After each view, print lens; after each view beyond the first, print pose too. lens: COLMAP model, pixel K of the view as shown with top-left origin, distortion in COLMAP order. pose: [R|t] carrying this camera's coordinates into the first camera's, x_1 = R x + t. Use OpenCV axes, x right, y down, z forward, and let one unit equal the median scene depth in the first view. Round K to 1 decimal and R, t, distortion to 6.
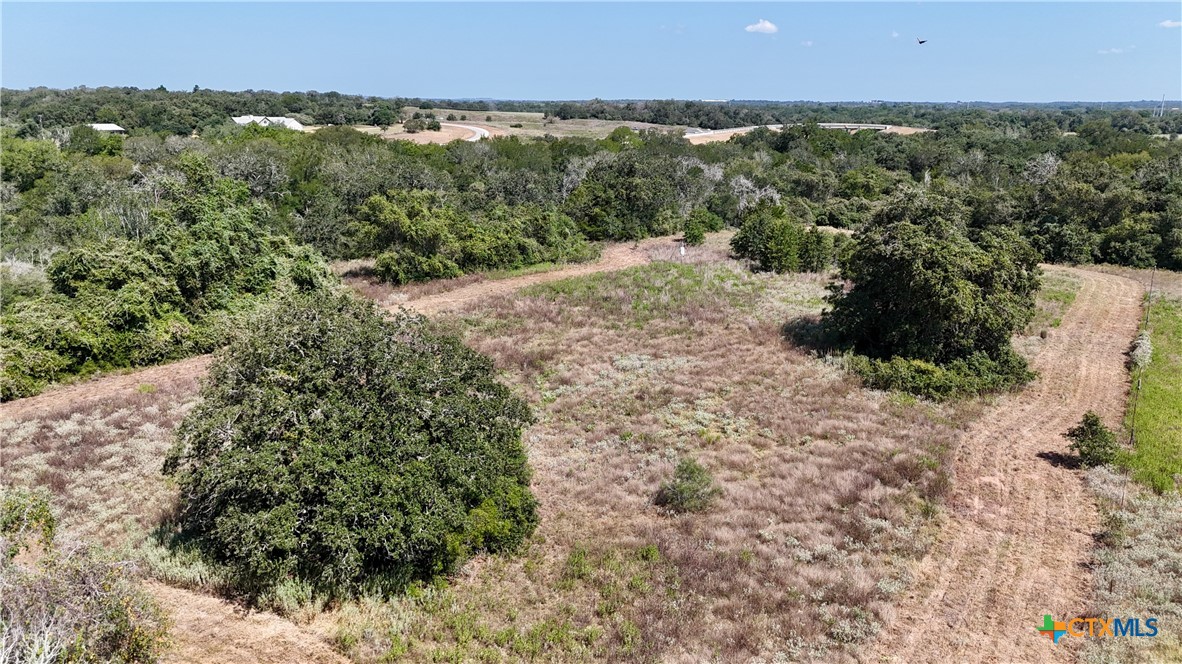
lens RADIAL K [[899.7, 0, 591.0], [0, 899.7, 332.0], [0, 0, 1]] dist [0.094482, -0.101112]
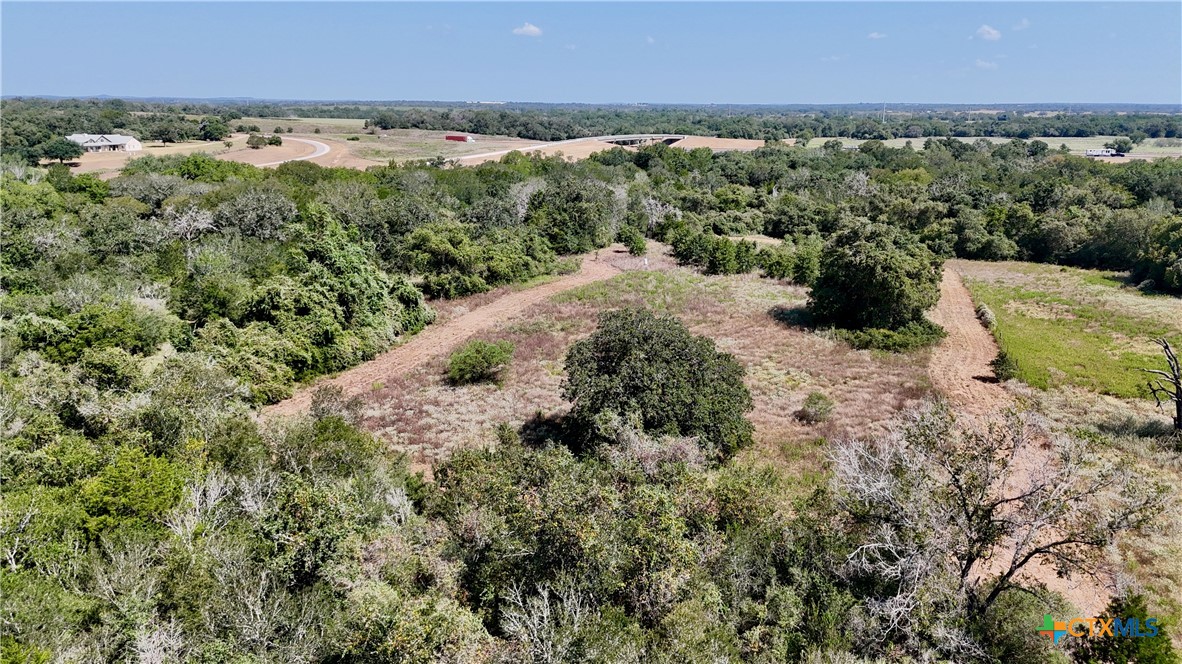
lens RADIAL K [[899.7, 0, 591.0], [0, 899.7, 332.0], [0, 0, 1]] dist [0.094482, -0.101112]
pose [[0.967865, -0.063579, 0.243300, -0.269358], [0.062964, 0.997963, 0.010310, -0.006441], [-0.243459, 0.005341, 0.969896, -0.212910]]
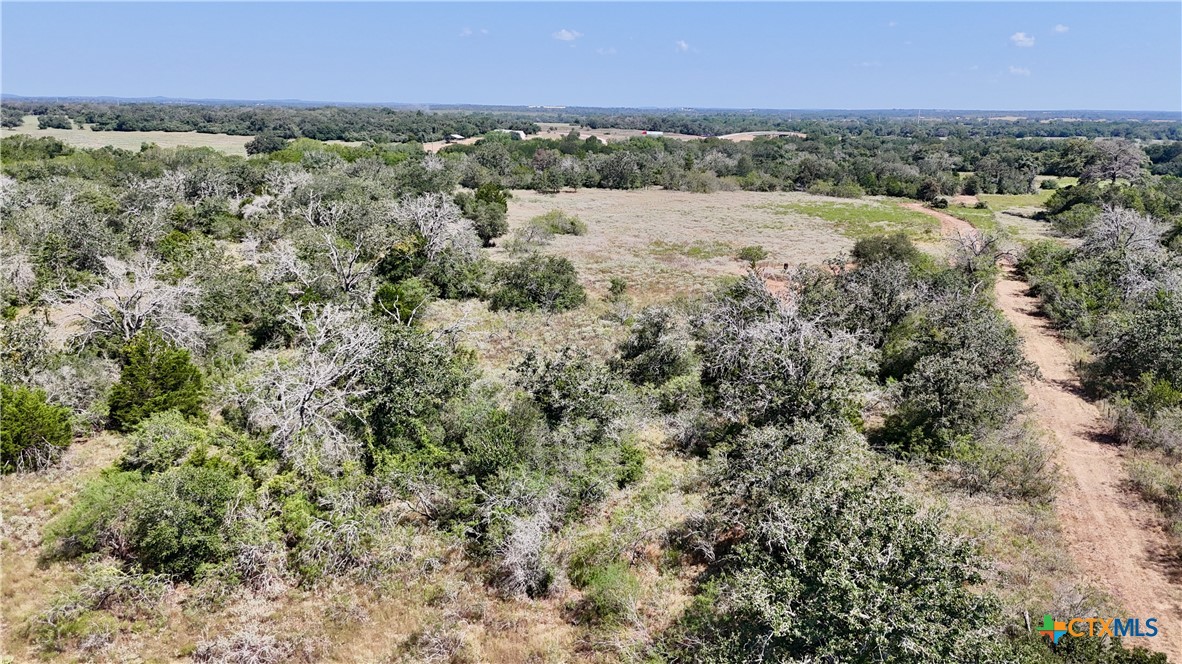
lens RADIAL K [[899.7, 0, 591.0], [0, 899.7, 332.0], [0, 0, 1]] dist [0.094482, -0.101112]
pose [[0.975043, -0.049262, 0.216483, -1.554993], [0.049361, 0.998769, 0.004952, 0.446238], [-0.216460, 0.005858, 0.976274, -2.152001]]
